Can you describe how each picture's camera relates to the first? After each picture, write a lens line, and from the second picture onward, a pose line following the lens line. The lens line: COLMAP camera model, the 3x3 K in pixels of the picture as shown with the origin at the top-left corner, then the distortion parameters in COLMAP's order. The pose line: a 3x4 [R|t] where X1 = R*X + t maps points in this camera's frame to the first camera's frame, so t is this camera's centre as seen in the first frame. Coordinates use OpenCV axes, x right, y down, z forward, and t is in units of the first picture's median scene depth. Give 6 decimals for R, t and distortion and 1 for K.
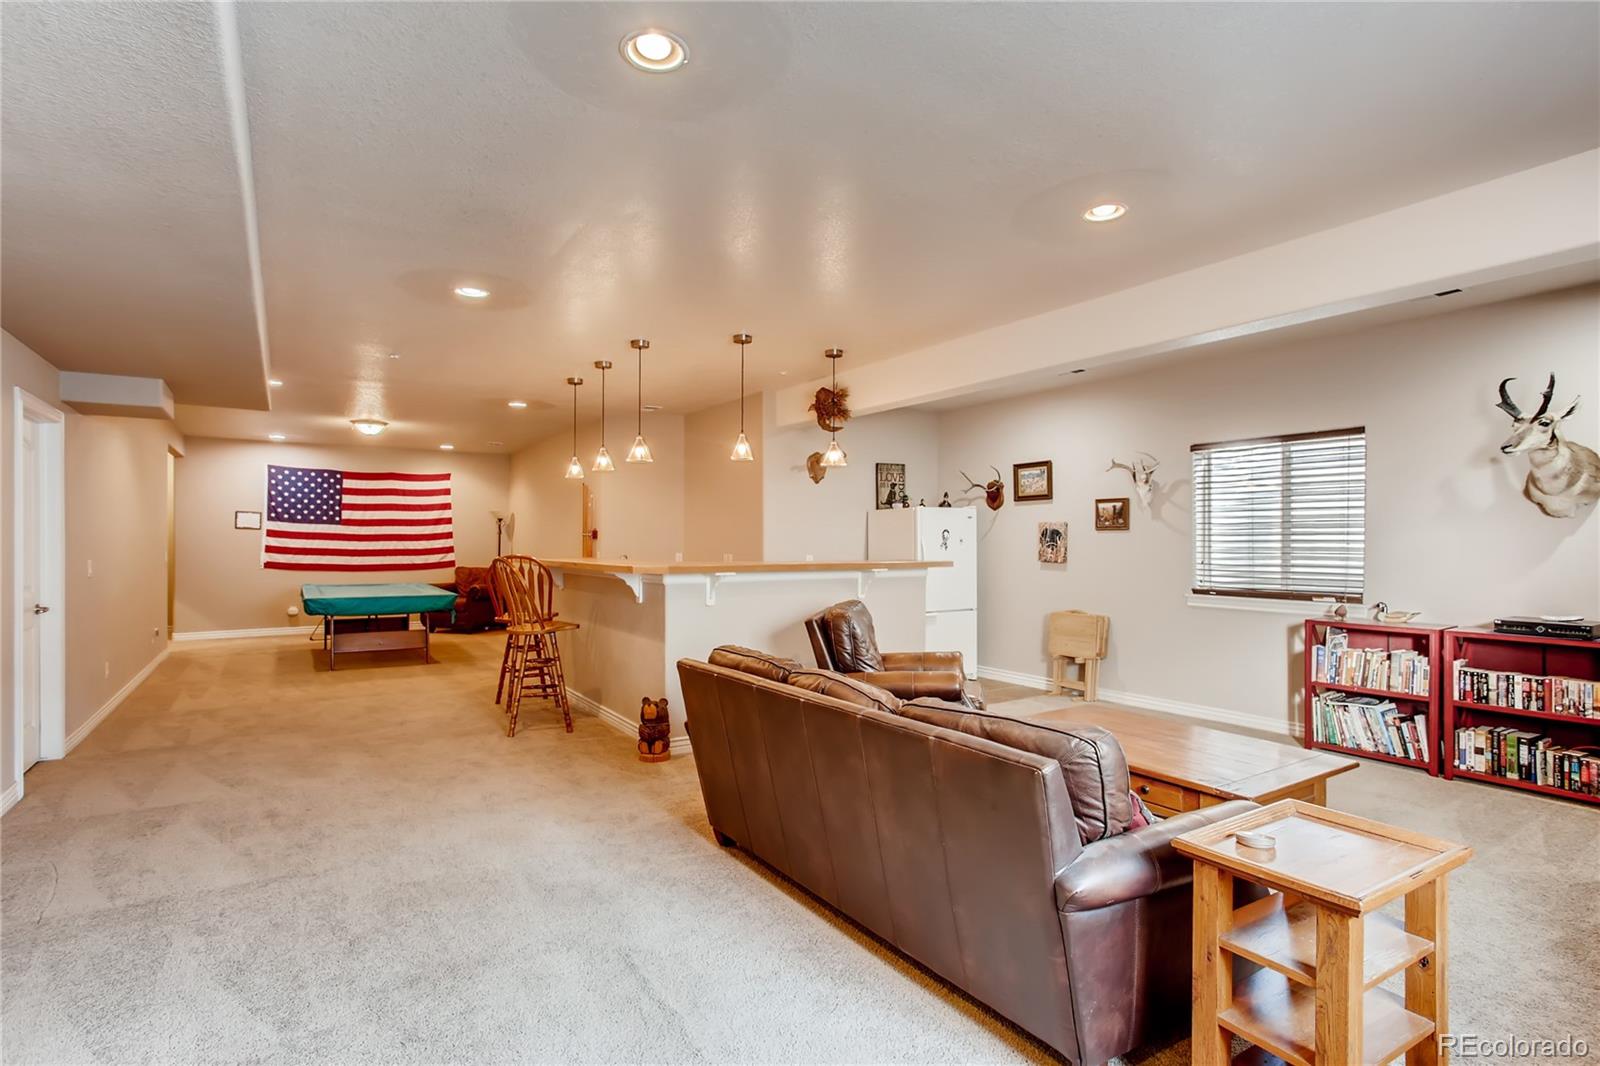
lens RADIAL K [[789.7, 0, 807.4], [0, 789.7, 533.8], [0, 0, 1]] dist [-0.031949, 0.018877]
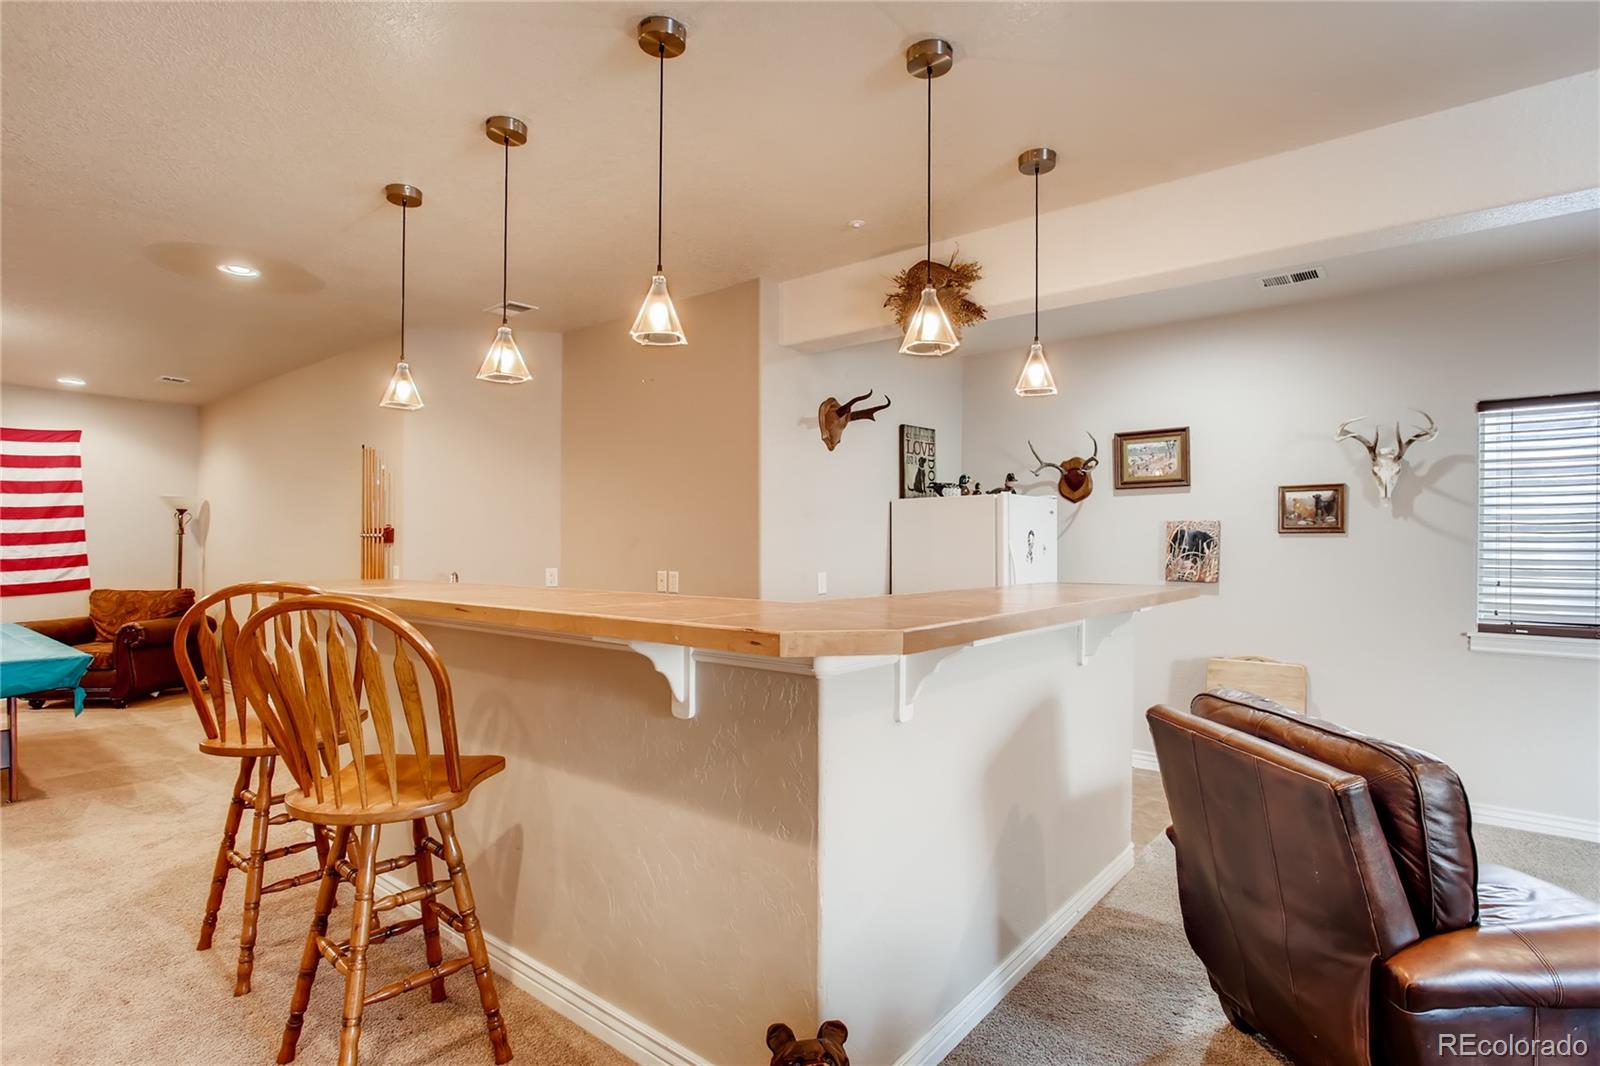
lens RADIAL K [[789.7, 0, 789.7], [0, 789.7, 542.6], [0, 0, 1]] dist [-0.031949, 0.018877]
pose [[0.954059, 0.005135, 0.299574, -0.200352], [-0.006016, 0.999980, 0.002016, 0.004037], [-0.299557, -0.003726, 0.954071, 0.463534]]
